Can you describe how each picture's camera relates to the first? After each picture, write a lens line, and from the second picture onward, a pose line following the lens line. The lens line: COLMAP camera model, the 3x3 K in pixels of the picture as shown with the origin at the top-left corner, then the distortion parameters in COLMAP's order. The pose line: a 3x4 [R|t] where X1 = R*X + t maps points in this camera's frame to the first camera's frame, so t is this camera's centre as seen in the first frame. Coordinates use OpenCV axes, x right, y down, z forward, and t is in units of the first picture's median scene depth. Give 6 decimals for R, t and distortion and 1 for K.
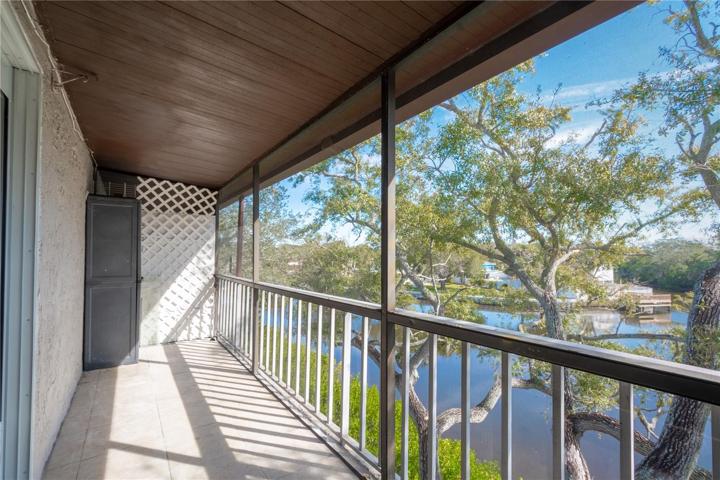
lens RADIAL K [[325.5, 0, 362.1], [0, 325.5, 248.2], [0, 0, 1]] dist [-0.000378, -0.000368]
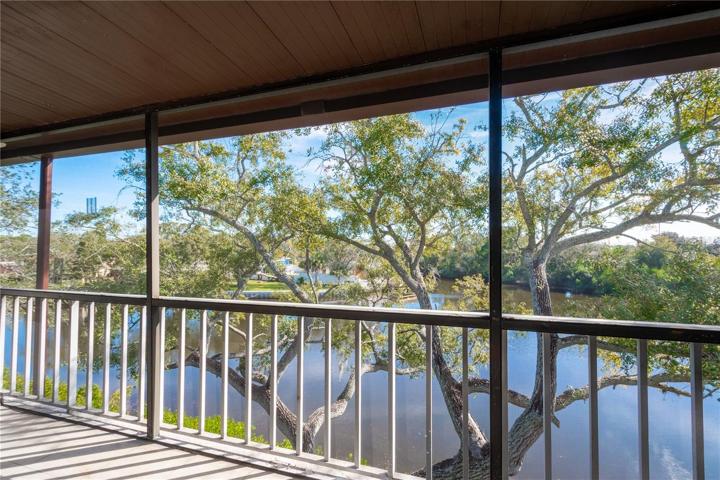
lens RADIAL K [[334.3, 0, 361.7], [0, 334.3, 247.4], [0, 0, 1]] dist [-0.000207, -0.000243]
pose [[0.807957, -0.001909, 0.589238, -0.306864], [-0.006952, 0.999894, 0.012772, -0.003335], [-0.589200, -0.014416, 0.807858, 0.184518]]
